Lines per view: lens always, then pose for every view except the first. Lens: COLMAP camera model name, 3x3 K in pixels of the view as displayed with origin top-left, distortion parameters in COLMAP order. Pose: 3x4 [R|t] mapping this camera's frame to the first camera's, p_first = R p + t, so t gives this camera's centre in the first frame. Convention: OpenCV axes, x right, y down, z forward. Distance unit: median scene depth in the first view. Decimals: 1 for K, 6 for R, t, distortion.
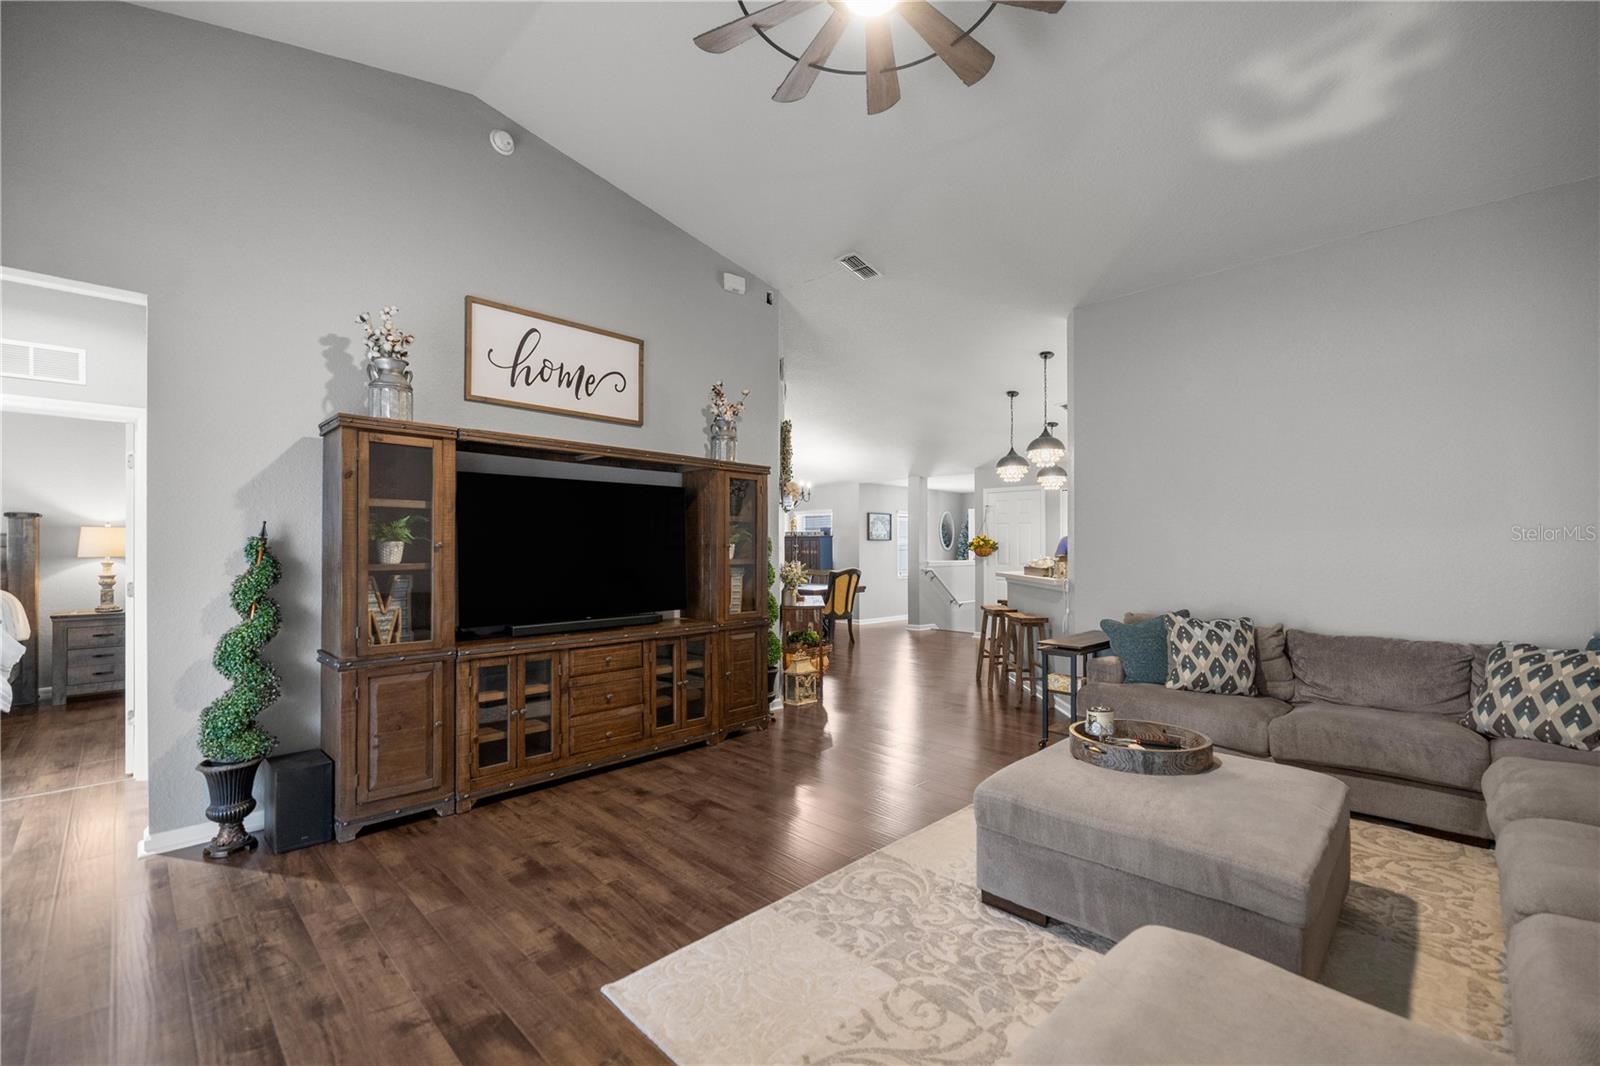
lens RADIAL K [[676.0, 0, 802.0], [0, 676.0, 547.9], [0, 0, 1]] dist [-0.001854, -0.000228]
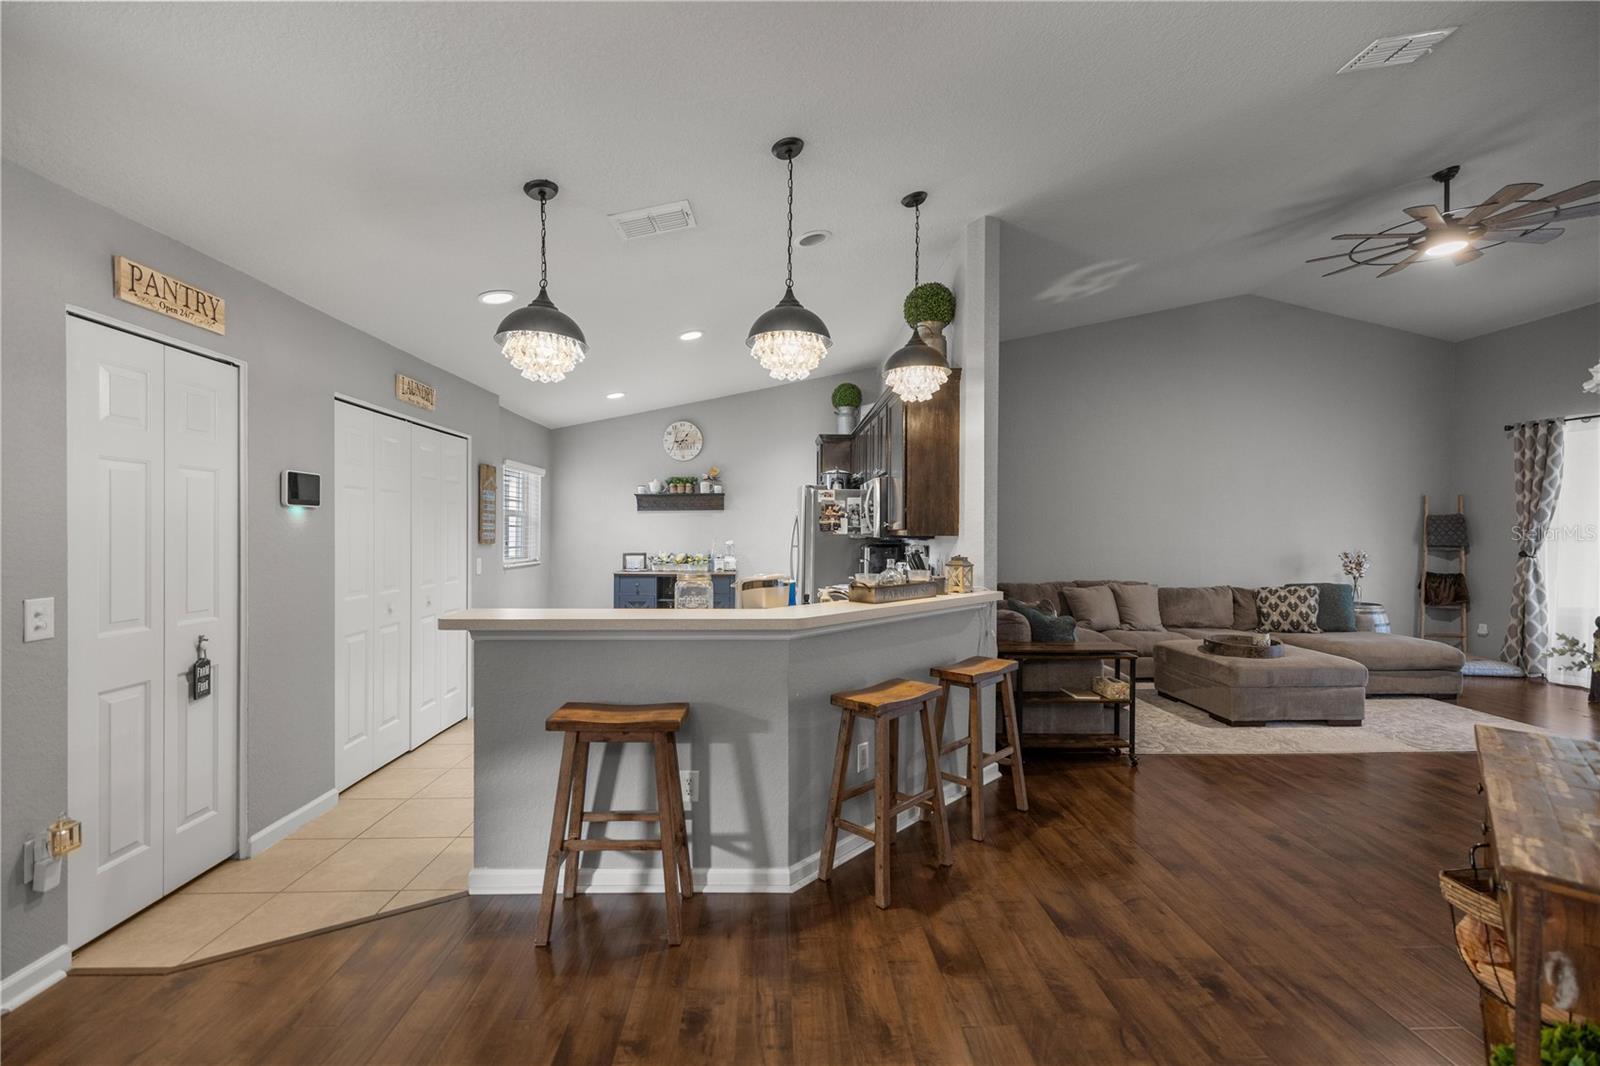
lens RADIAL K [[665.8, 0, 797.3], [0, 665.8, 536.3], [0, 0, 1]] dist [0.000400, -0.000092]
pose [[-0.721820, -0.006799, 0.692047, 0.115064], [-0.003121, 0.999974, 0.006568, -0.025497], [-0.692074, 0.002581, -0.721822, 3.400830]]
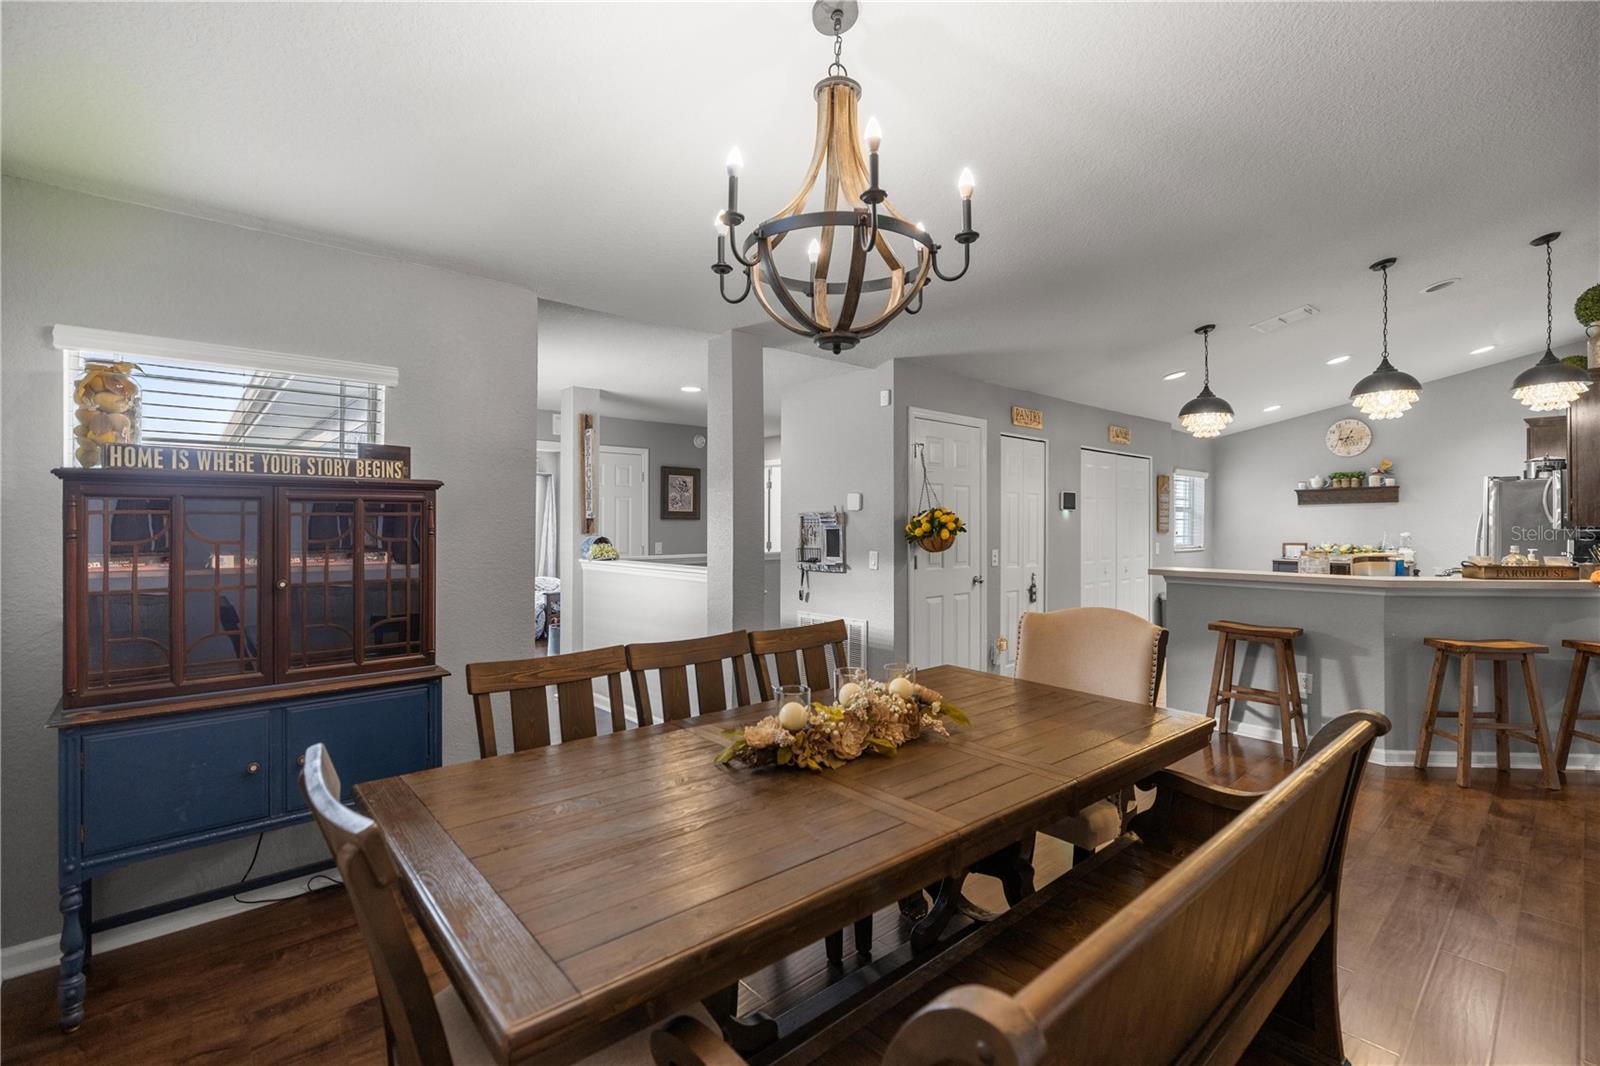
lens RADIAL K [[696.9, 0, 814.3], [0, 696.9, 520.2], [0, 0, 1]] dist [-0.001067, -0.000208]
pose [[0.070423, 0.004700, 0.997506, -0.810205], [-0.002204, 0.999987, -0.004556, -0.021993], [-0.997515, -0.001877, 0.070432, 3.840009]]
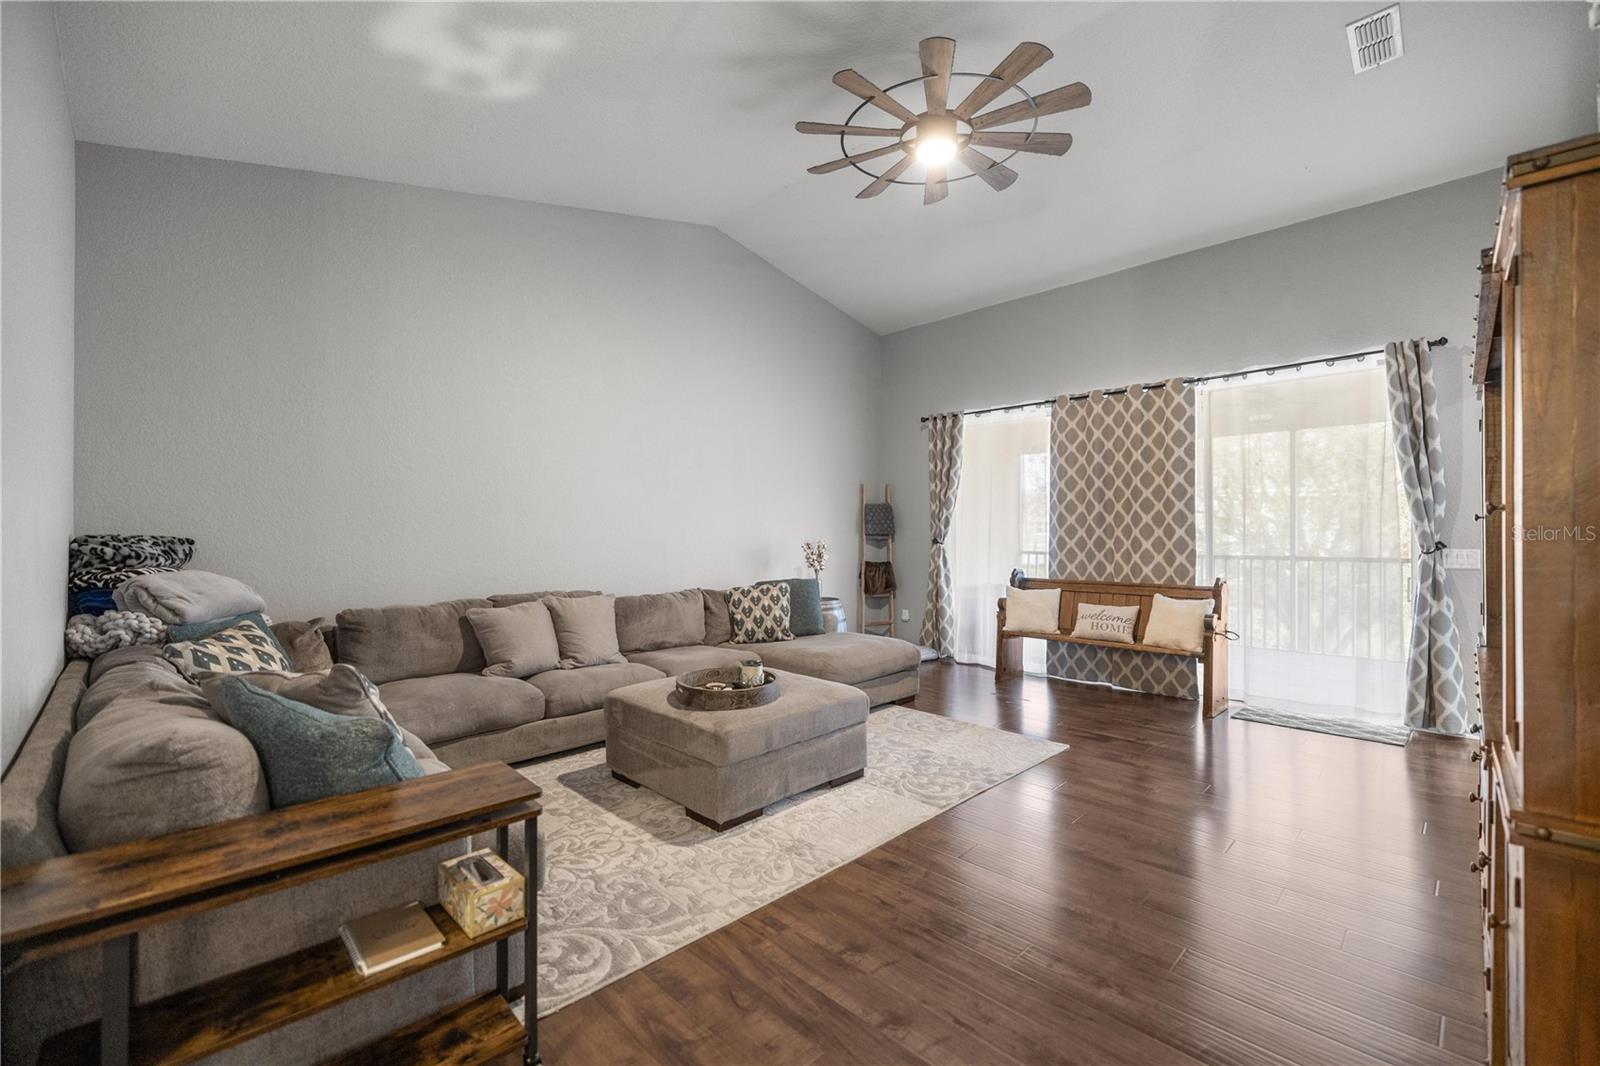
lens RADIAL K [[674.5, 0, 802.9], [0, 674.5, 529.7], [0, 0, 1]] dist [0.000006, 0.000014]
pose [[-0.999883, 0.004896, 0.014489, 0.362054], [0.004847, 0.999982, -0.003408, 0.011921], [-0.014506, -0.003338, -0.999889, 2.358015]]
